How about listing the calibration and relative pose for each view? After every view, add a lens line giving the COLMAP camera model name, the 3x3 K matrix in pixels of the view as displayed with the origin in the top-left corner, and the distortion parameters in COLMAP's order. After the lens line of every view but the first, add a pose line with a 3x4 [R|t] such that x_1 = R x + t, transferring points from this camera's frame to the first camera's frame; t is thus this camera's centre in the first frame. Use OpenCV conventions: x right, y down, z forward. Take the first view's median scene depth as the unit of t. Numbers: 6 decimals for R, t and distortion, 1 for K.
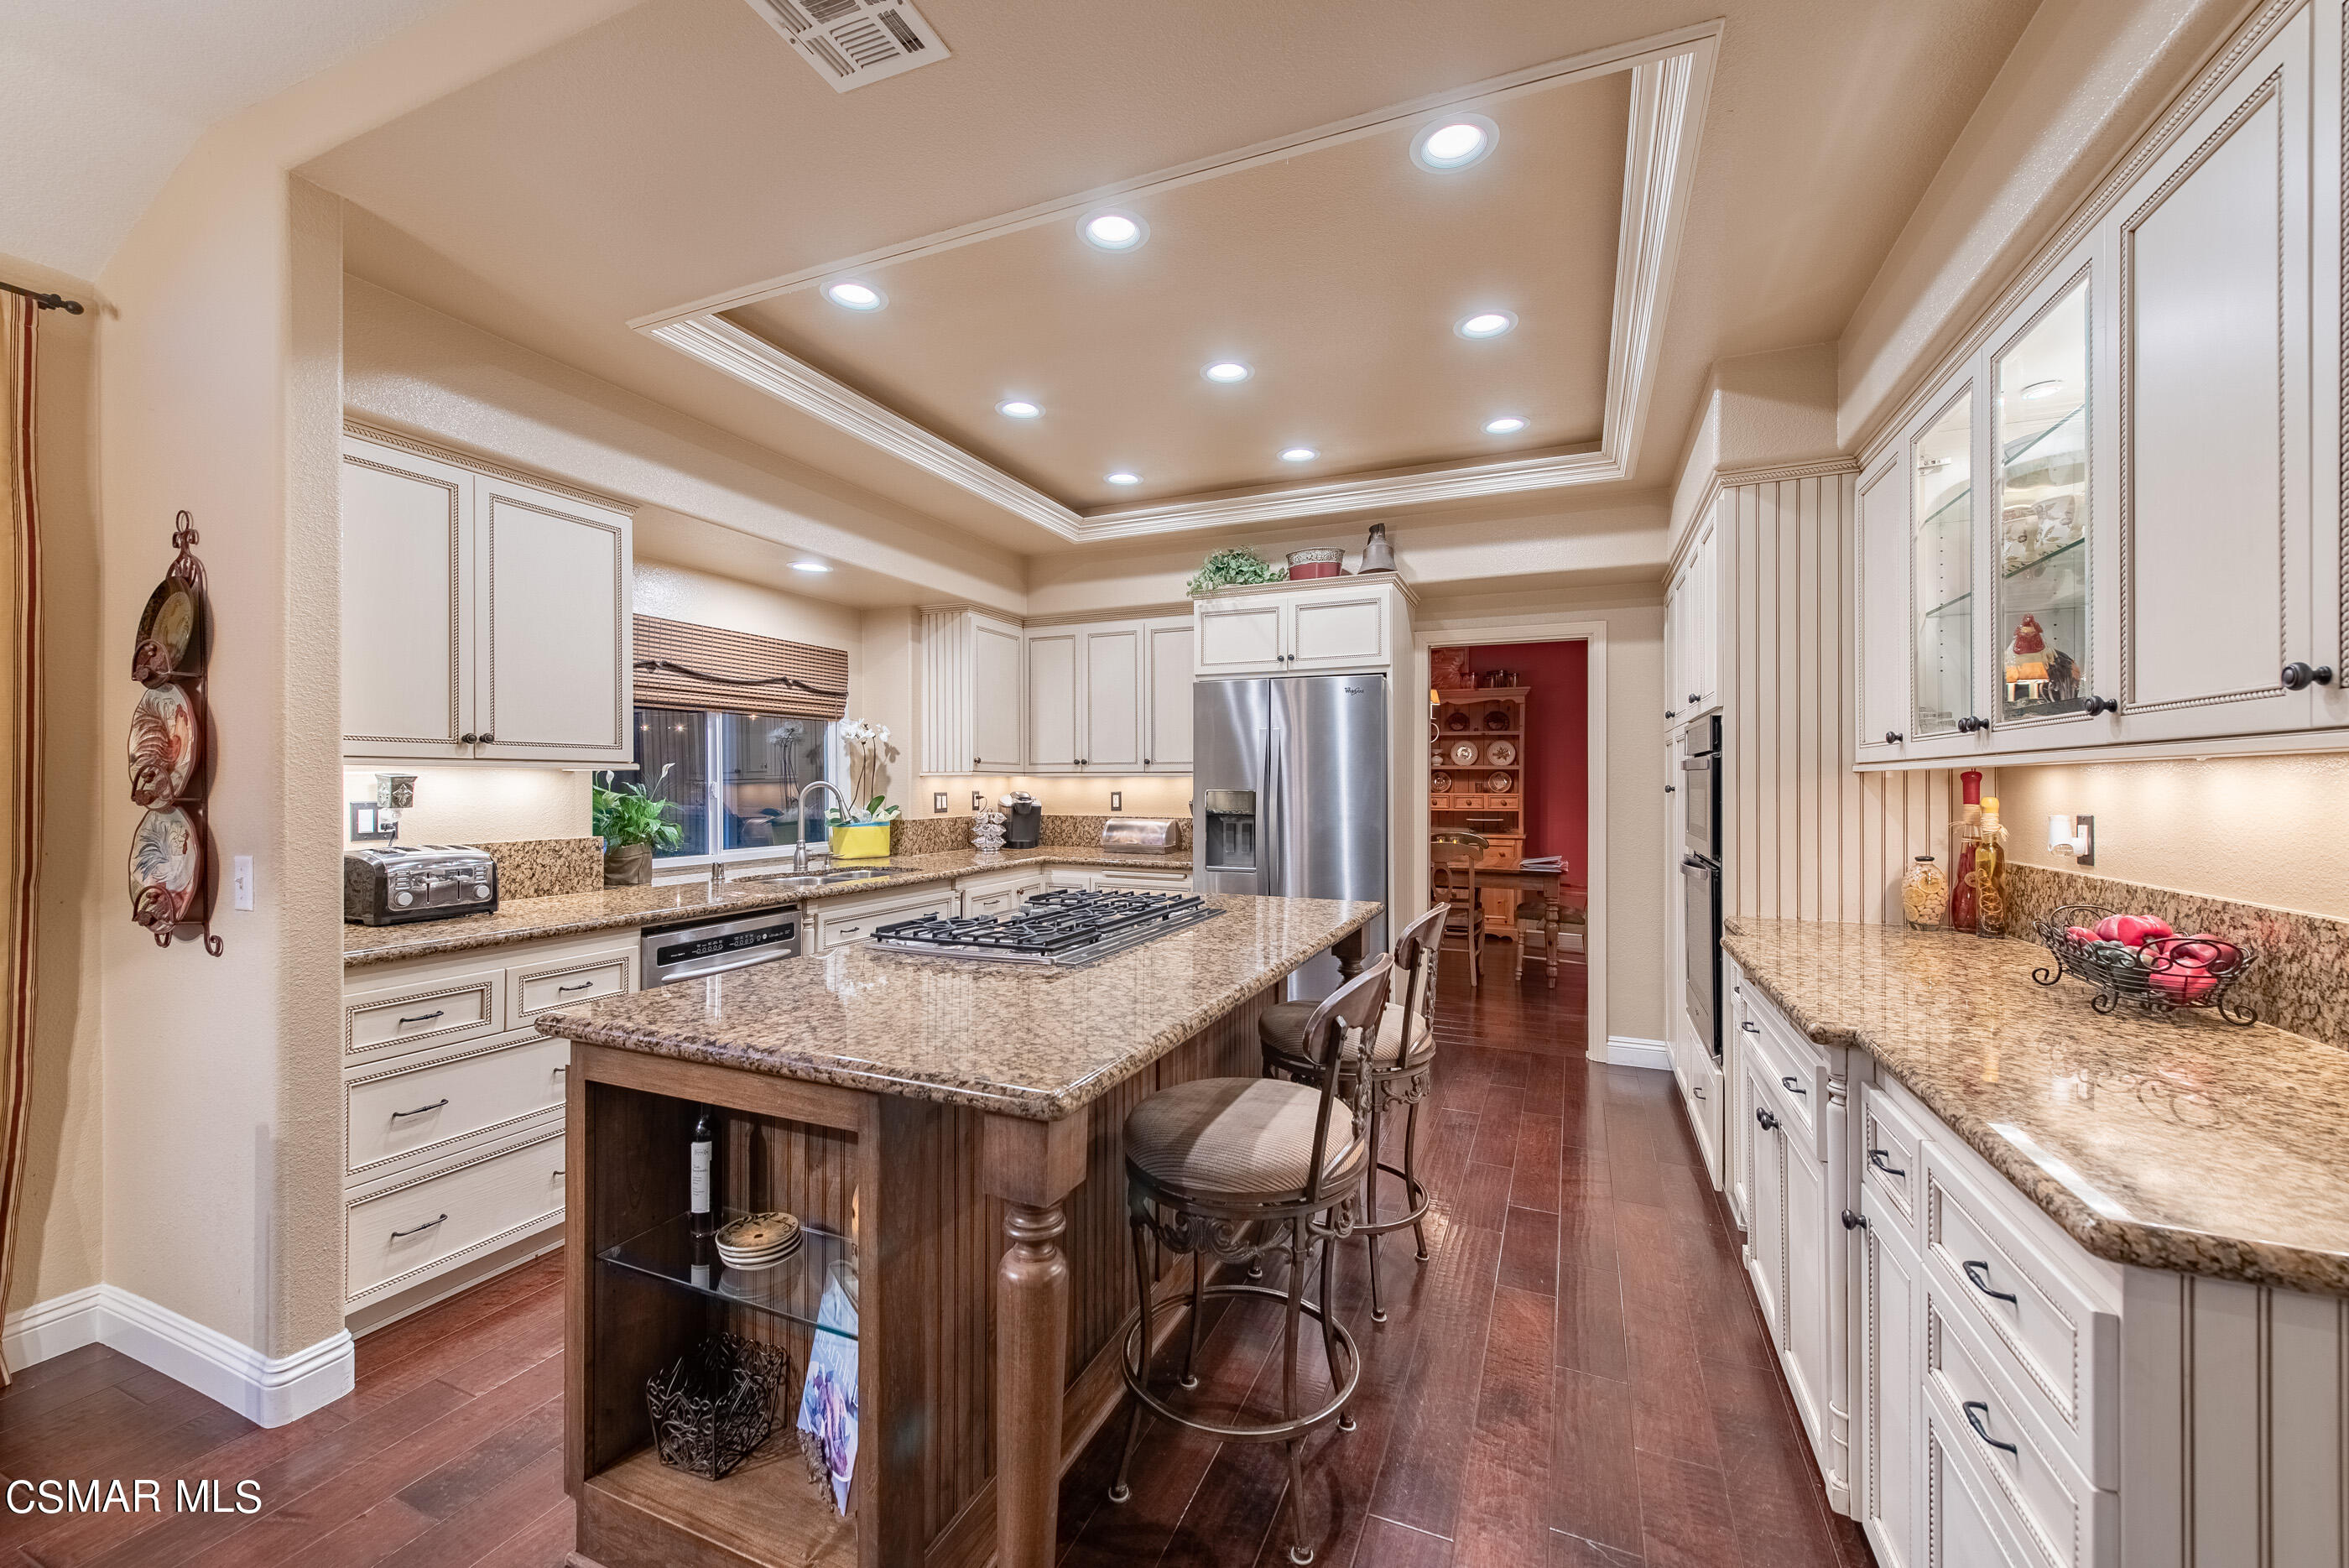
lens RADIAL K [[927.7, 0, 1162.2], [0, 927.7, 777.8], [0, 0, 1]] dist [0.005785, -0.001866]
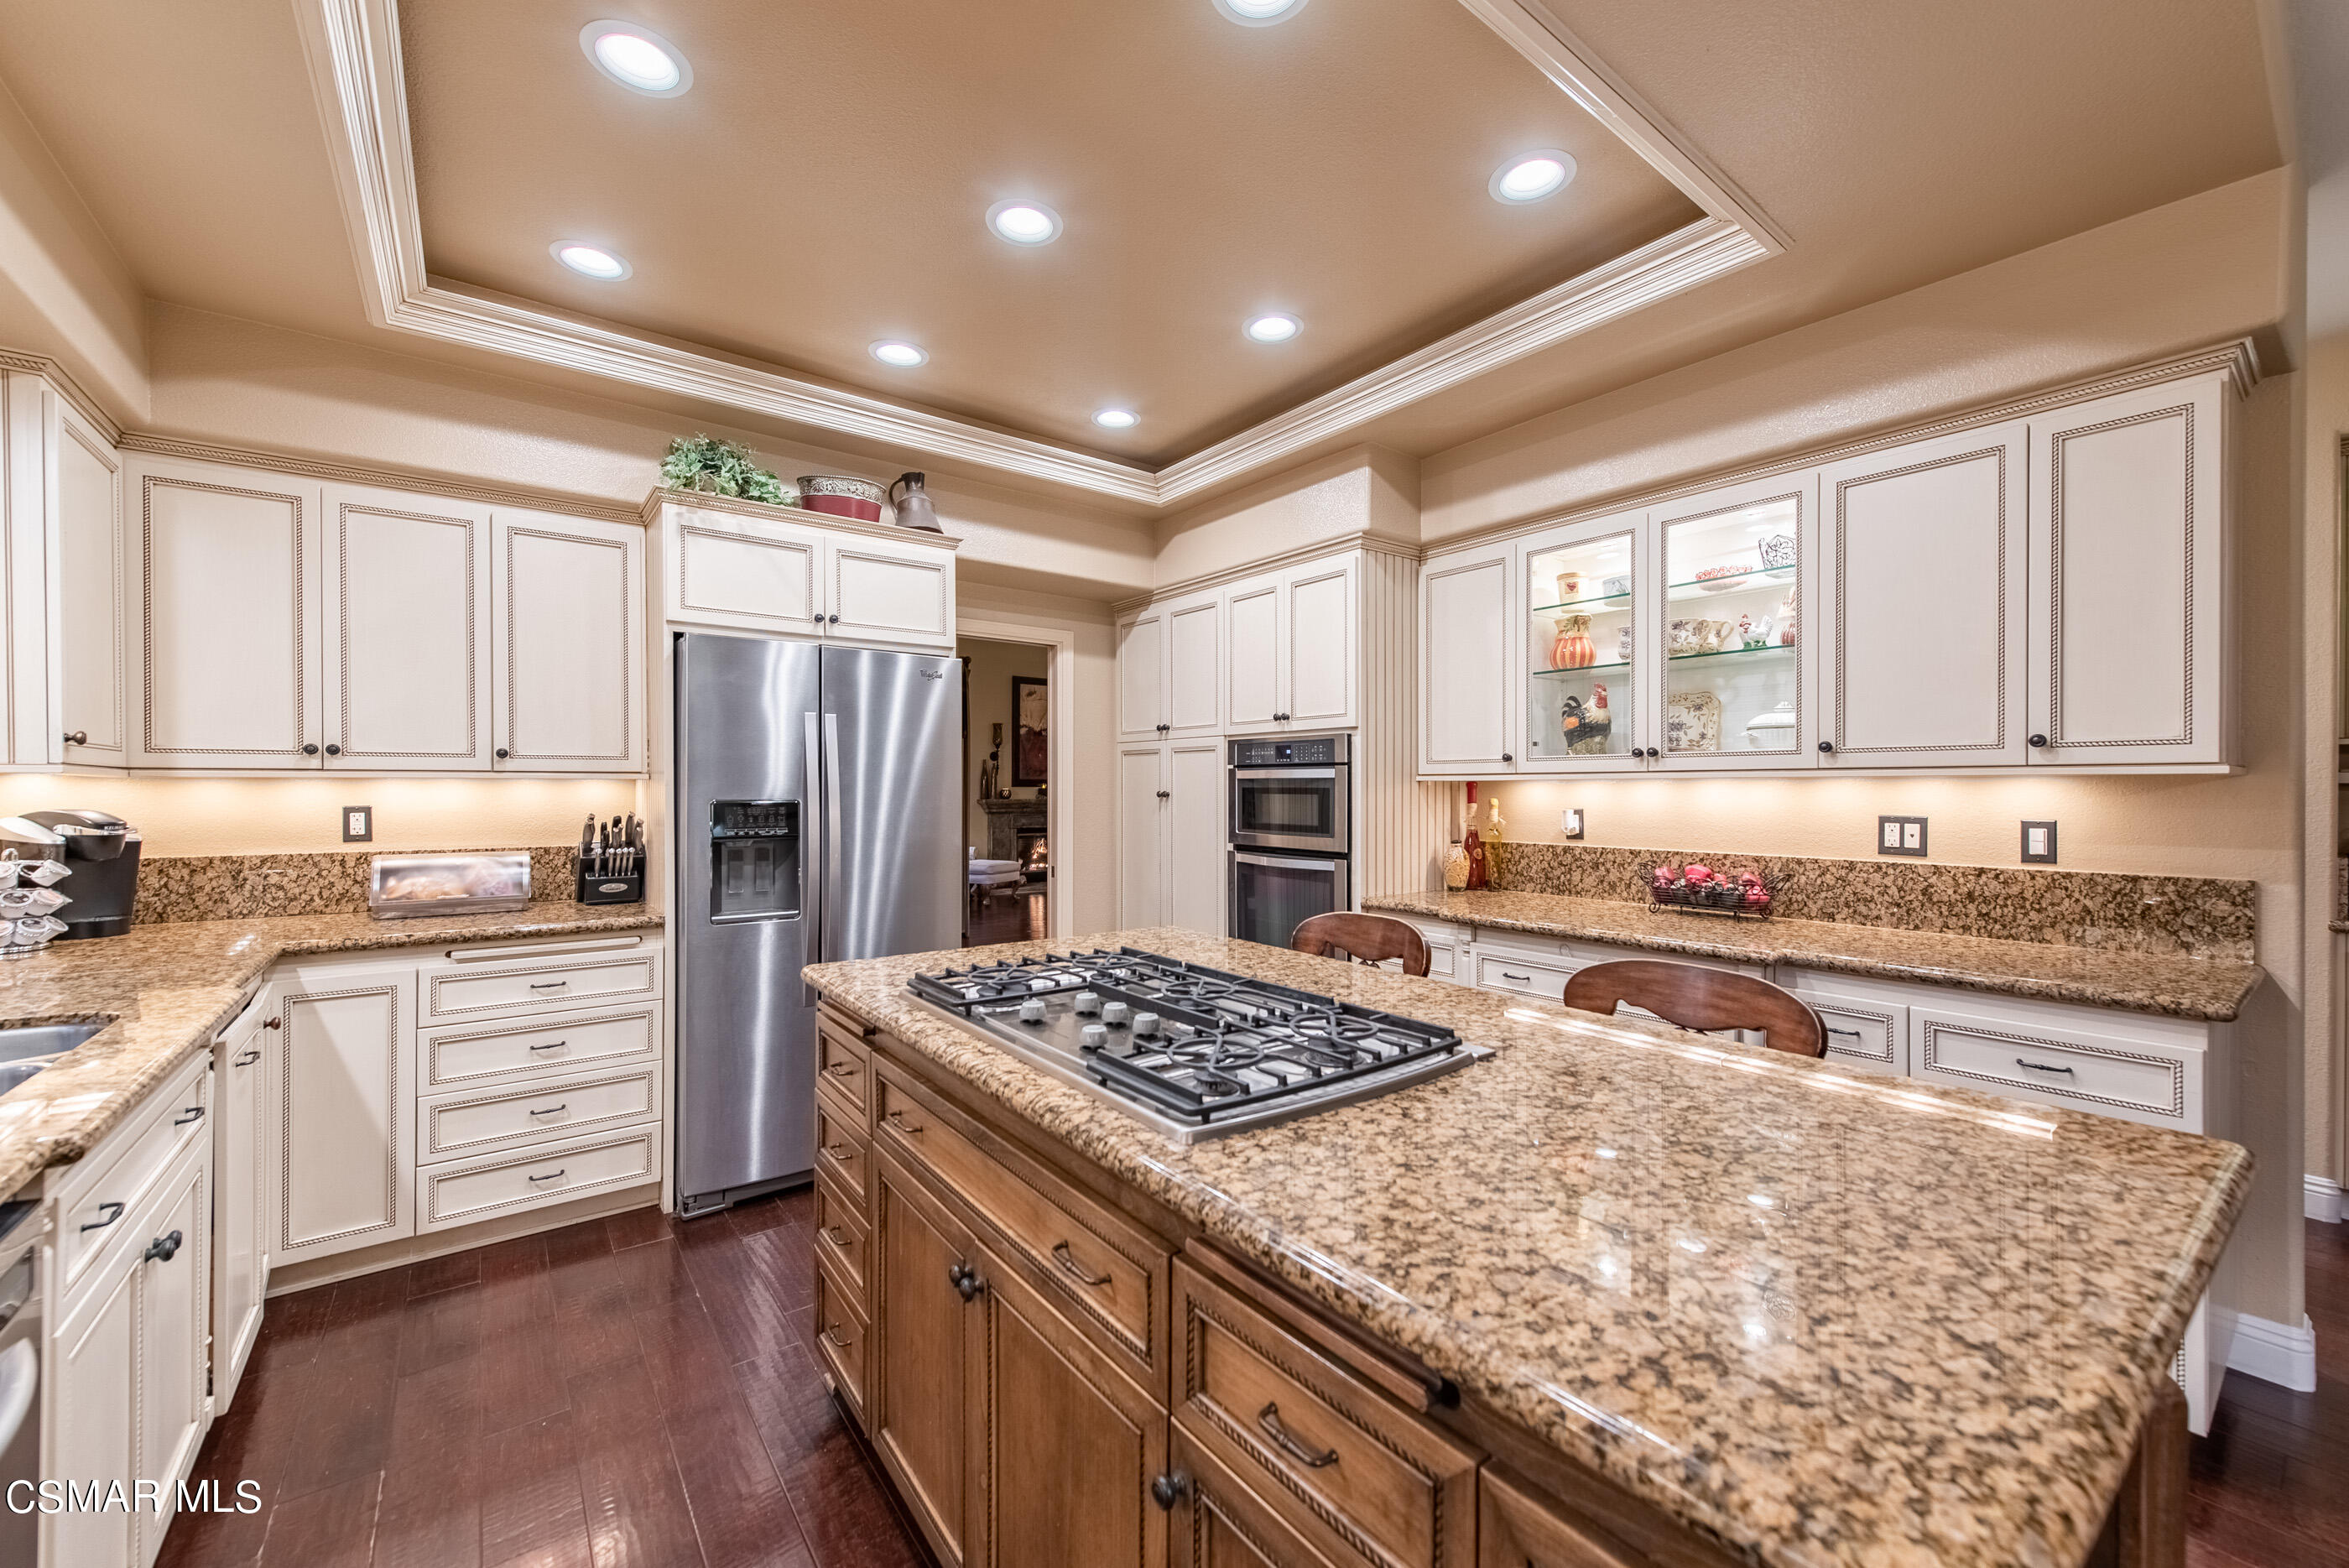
lens RADIAL K [[927.7, 0, 1190.5], [0, 927.7, 787.0], [0, 0, 1]] dist [0.005785, -0.001866]
pose [[0.464670, -0.004518, 0.885472, -0.370649], [-0.005921, 0.999949, 0.008209, -0.004207], [-0.885464, -0.009057, 0.464620, 0.390942]]
